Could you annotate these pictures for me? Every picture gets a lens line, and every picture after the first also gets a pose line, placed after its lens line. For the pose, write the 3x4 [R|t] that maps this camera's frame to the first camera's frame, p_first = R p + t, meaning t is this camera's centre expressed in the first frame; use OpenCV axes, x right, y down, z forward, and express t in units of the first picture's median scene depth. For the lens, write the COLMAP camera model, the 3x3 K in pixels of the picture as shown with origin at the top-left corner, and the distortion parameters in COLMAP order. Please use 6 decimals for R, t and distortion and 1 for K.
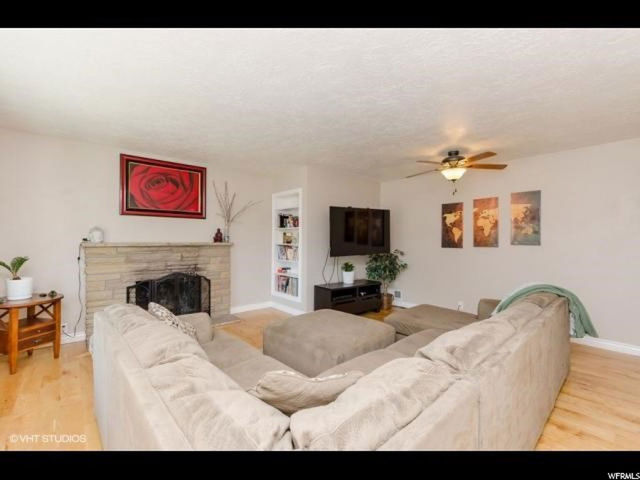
lens RADIAL K [[289.6, 0, 320.0], [0, 289.6, 240.0], [0, 0, 1]] dist [-0.000151, -0.000069]
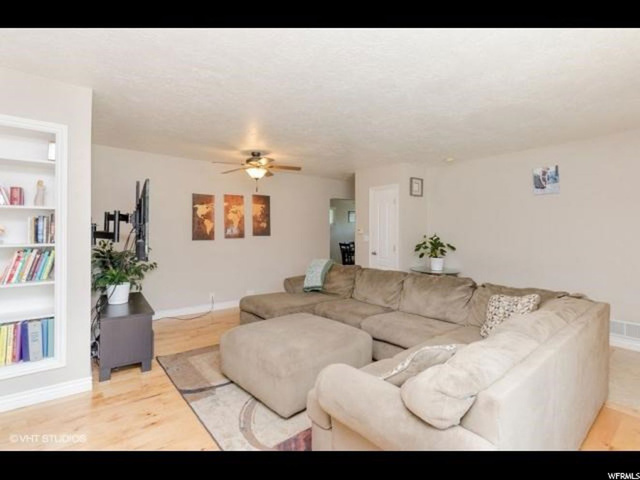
lens RADIAL K [[315.7, 0, 320.0], [0, 315.7, 240.0], [0, 0, 1]] dist [0.001913, 0.000112]
pose [[0.017200, -0.034957, 0.999241, -0.655170], [-0.005797, 0.999368, 0.035061, -0.014640], [-0.999835, -0.006395, 0.016987, 0.644266]]
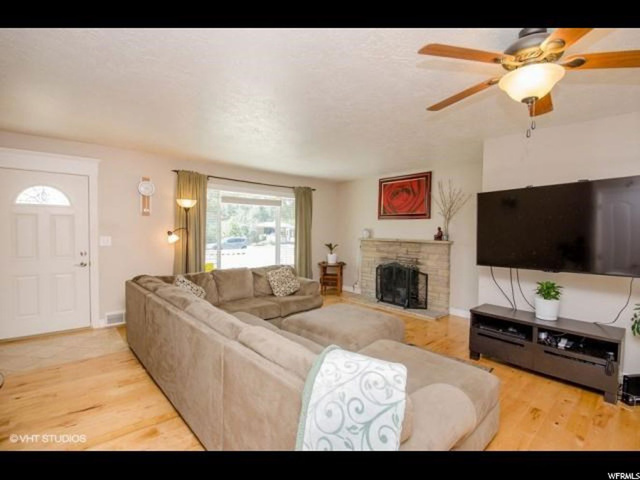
lens RADIAL K [[315.7, 0, 320.0], [0, 315.7, 240.0], [0, 0, 1]] dist [0.001913, 0.000112]
pose [[-0.044407, 0.025956, -0.998676, 0.841653], [-0.017151, 0.999495, 0.026740, -0.017506], [0.998866, 0.018316, -0.043940, 0.662761]]
